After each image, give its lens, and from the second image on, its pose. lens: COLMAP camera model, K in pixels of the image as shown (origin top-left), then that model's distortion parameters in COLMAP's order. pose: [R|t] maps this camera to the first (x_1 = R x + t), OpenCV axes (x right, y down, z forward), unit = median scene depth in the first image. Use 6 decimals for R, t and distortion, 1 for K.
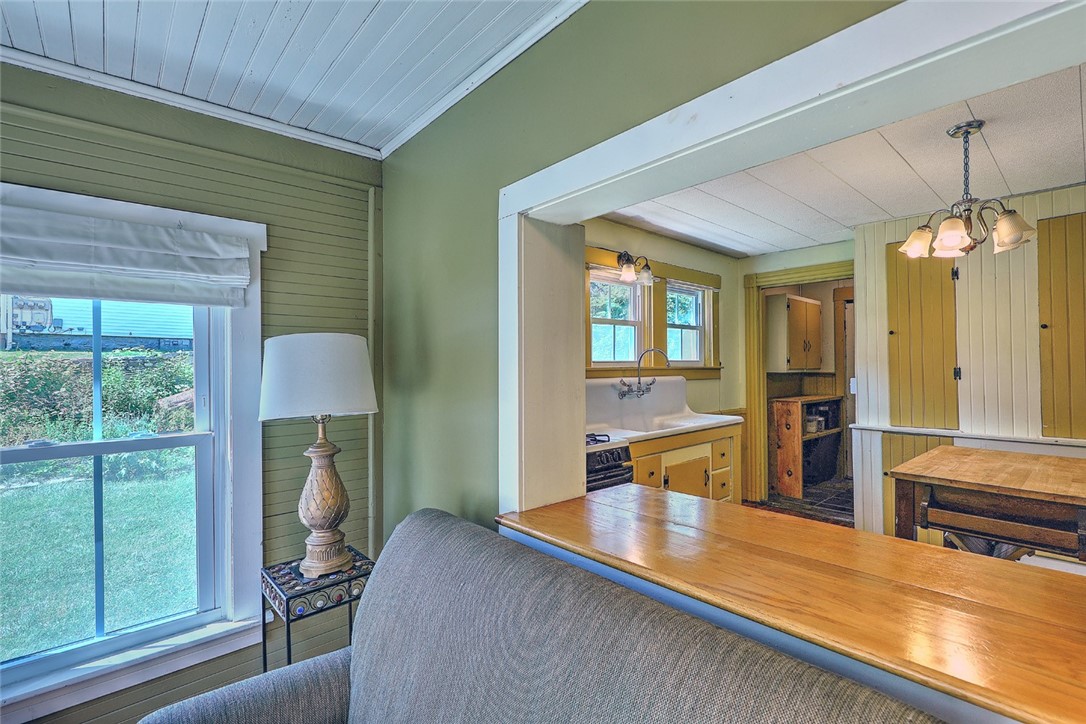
lens RADIAL K [[487.2, 0, 544.9], [0, 487.2, 366.6], [0, 0, 1]] dist [-0.000295, 0.000207]
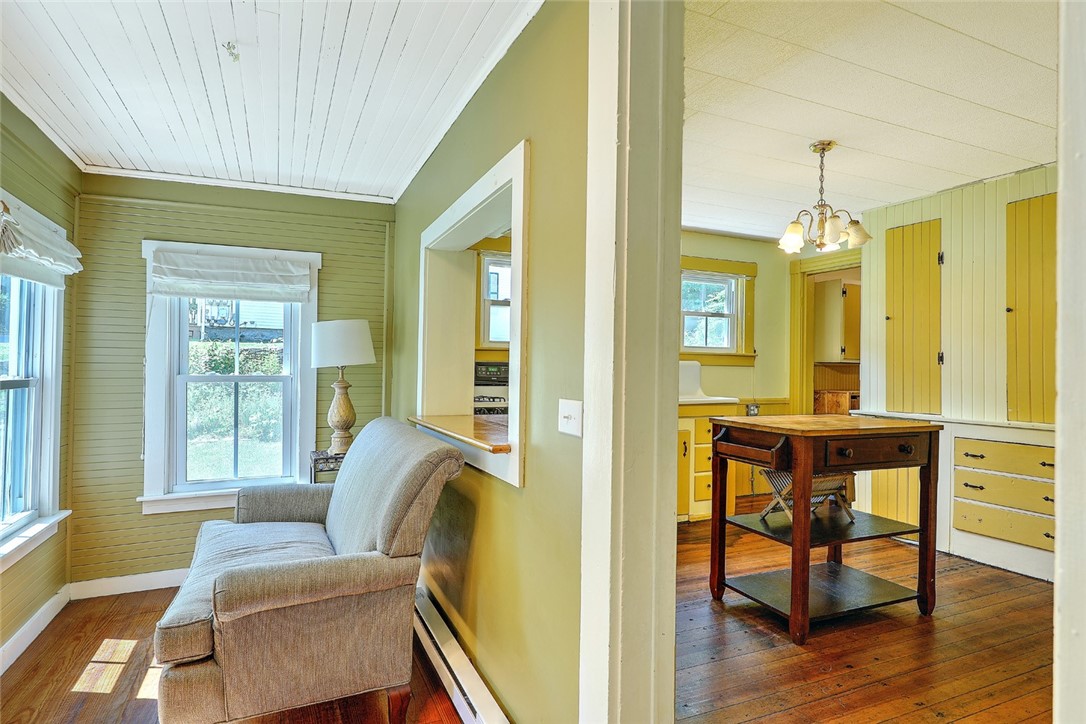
lens RADIAL K [[586.8, 0, 542.9], [0, 586.8, 368.8], [0, 0, 1]] dist [0.002391, 0.000695]
pose [[0.952884, 0.020164, -0.302664, 0.735491], [-0.019824, 0.999795, 0.004197, 0.078580], [0.302687, 0.002001, 0.953088, -0.660777]]
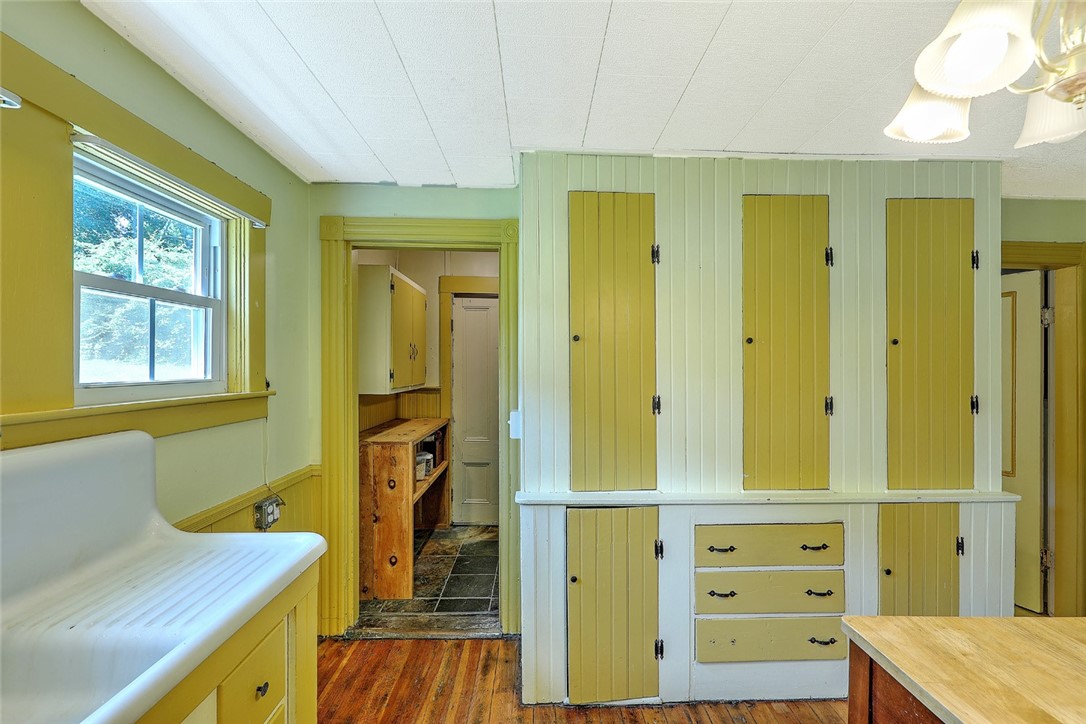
lens RADIAL K [[461.1, 0, 549.0], [0, 461.1, 367.4], [0, 0, 1]] dist [-0.000083, 0.000051]
pose [[0.643438, 0.005716, 0.765477, 0.458770], [-0.010157, 0.999948, 0.001071, -0.061679], [-0.765430, -0.008465, 0.643463, 1.196539]]
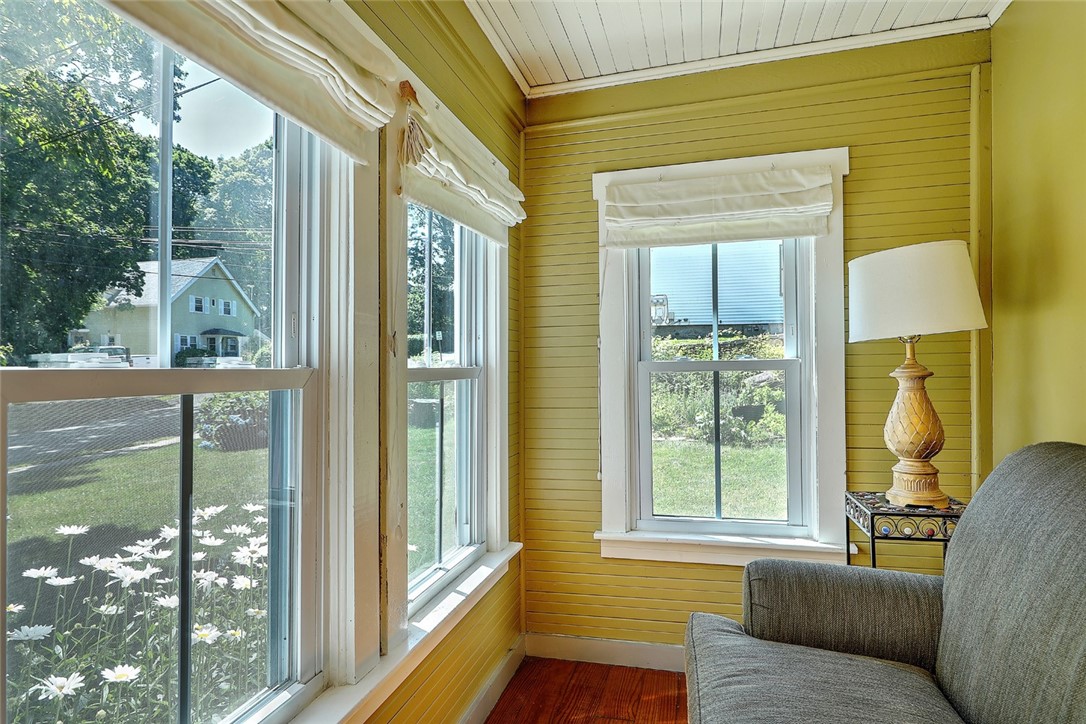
lens RADIAL K [[585.1, 0, 548.1], [0, 585.1, 365.9], [0, 0, 1]] dist [-0.002979, -0.000200]
pose [[0.549750, 0.002100, -0.835327, 0.069429], [0.008186, 0.999935, 0.007902, 0.124663], [0.835289, -0.011182, 0.549697, -0.138265]]
